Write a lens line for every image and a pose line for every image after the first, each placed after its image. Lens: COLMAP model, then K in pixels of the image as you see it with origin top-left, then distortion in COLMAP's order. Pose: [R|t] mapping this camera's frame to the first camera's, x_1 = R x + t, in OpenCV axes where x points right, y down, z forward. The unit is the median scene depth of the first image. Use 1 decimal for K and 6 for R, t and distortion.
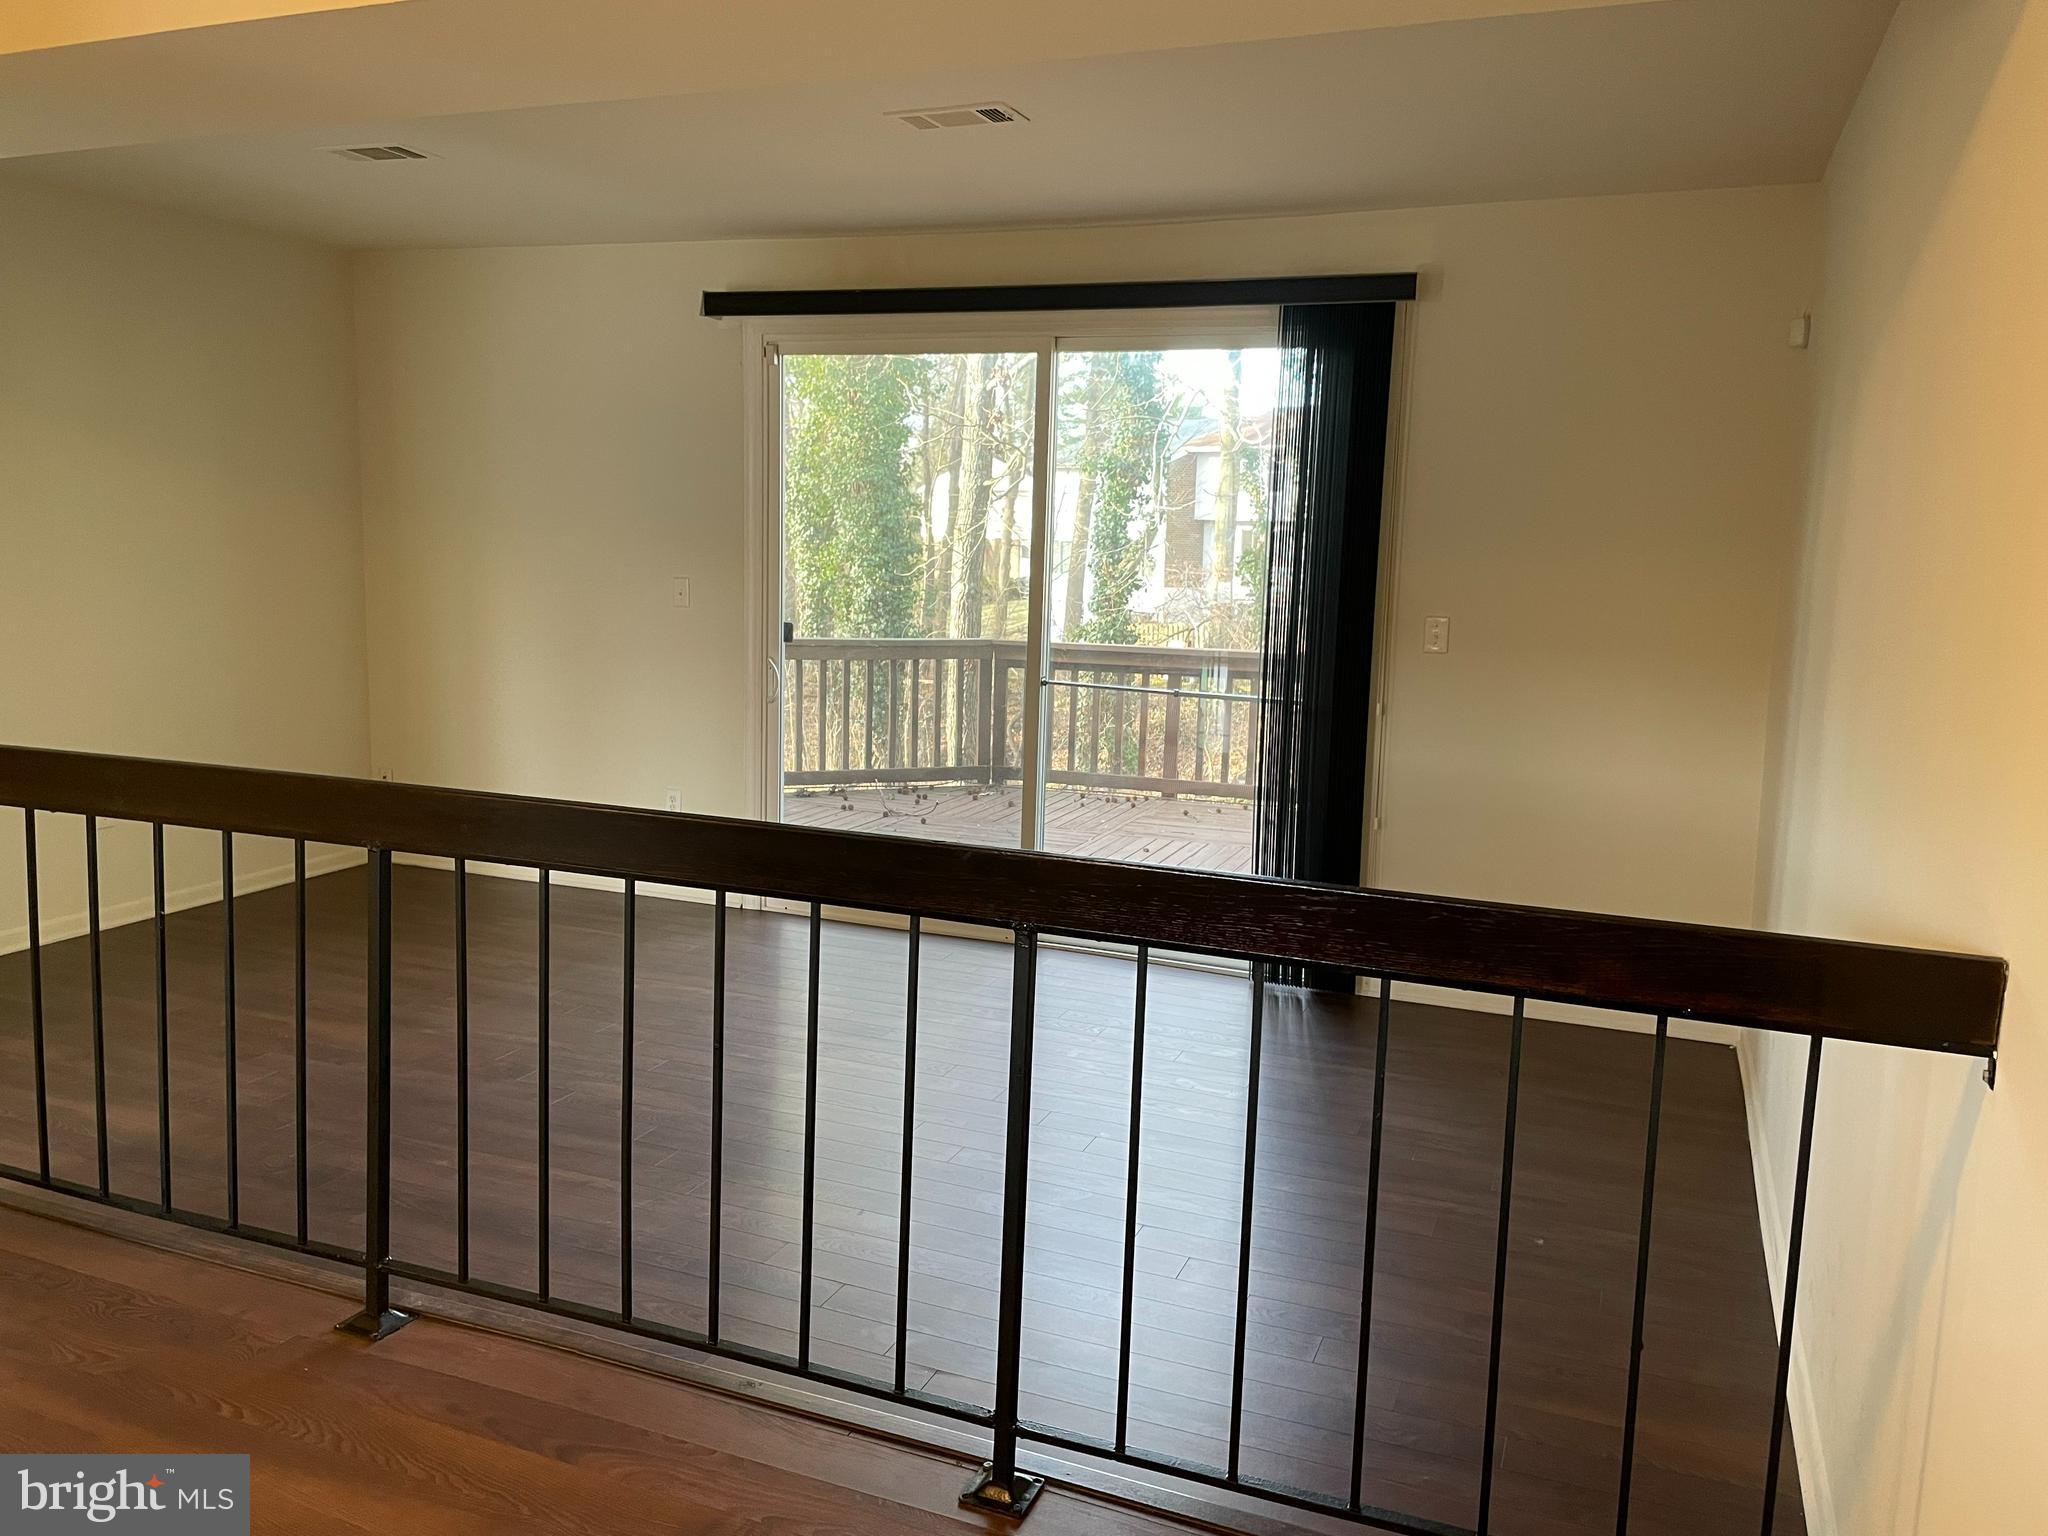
lens RADIAL K [[1537.6, 0, 1025.1], [0, 1537.6, 762.4], [0, 0, 1]] dist [0.065007, -0.085132]
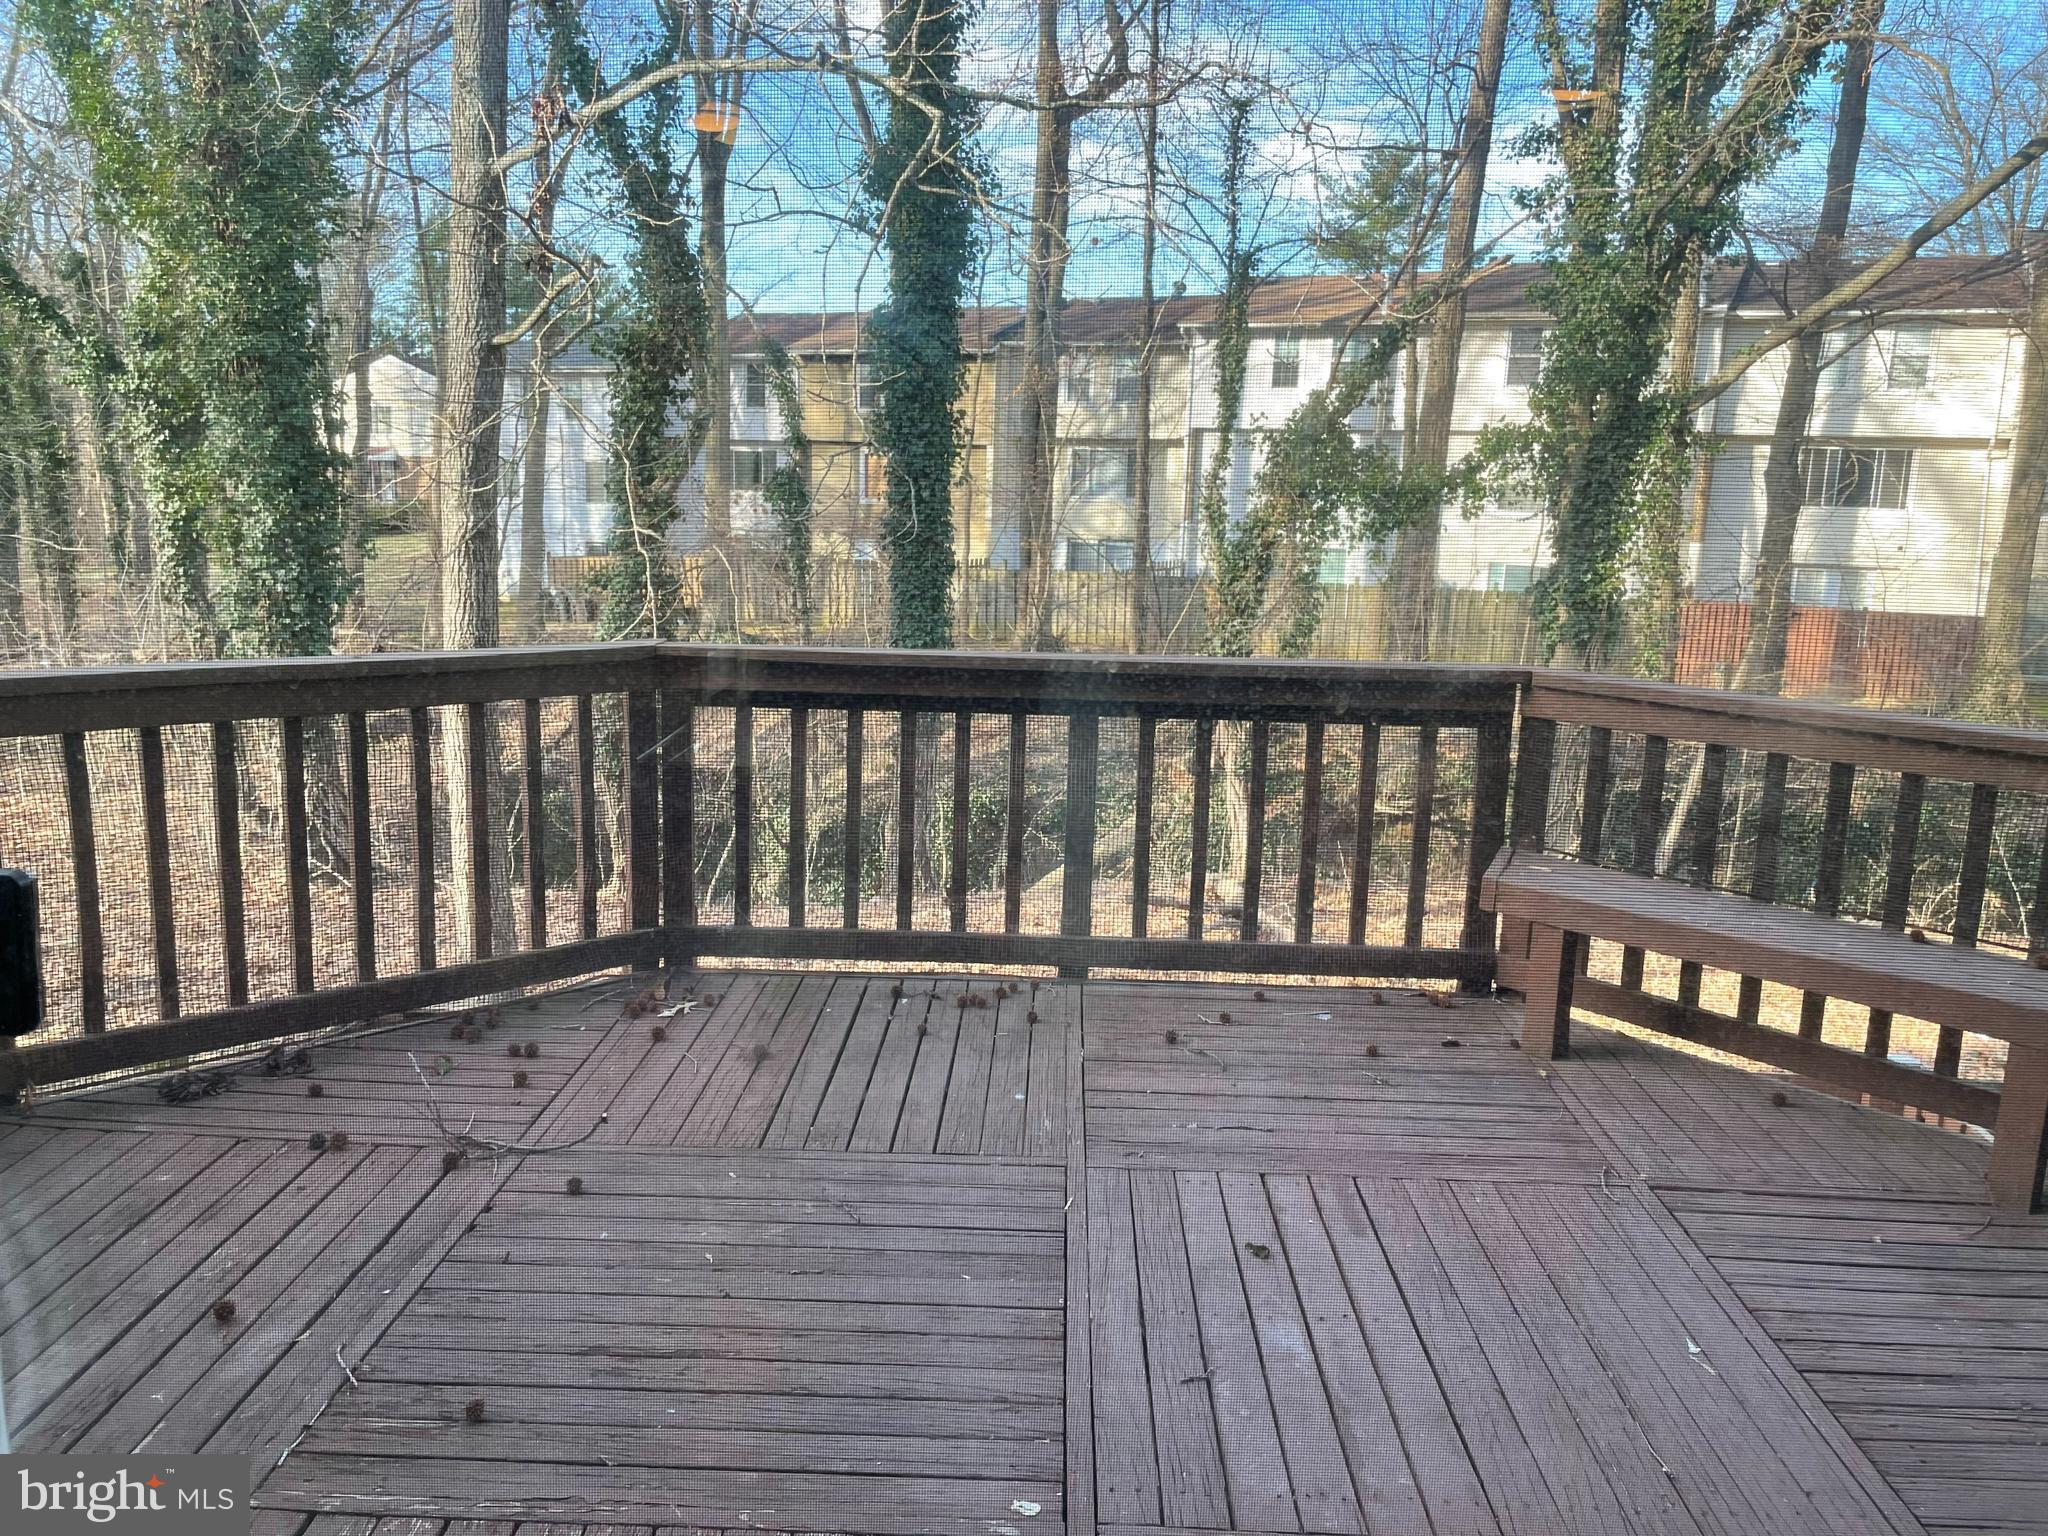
lens RADIAL K [[1537.6, 0, 1017.0], [0, 1537.6, 759.9], [0, 0, 1]] dist [0.065007, -0.085132]
pose [[0.937473, -0.056478, 0.343446, -0.034304], [0.041160, 0.997812, 0.051736, -0.029141], [-0.345617, -0.034365, 0.937746, 0.246947]]
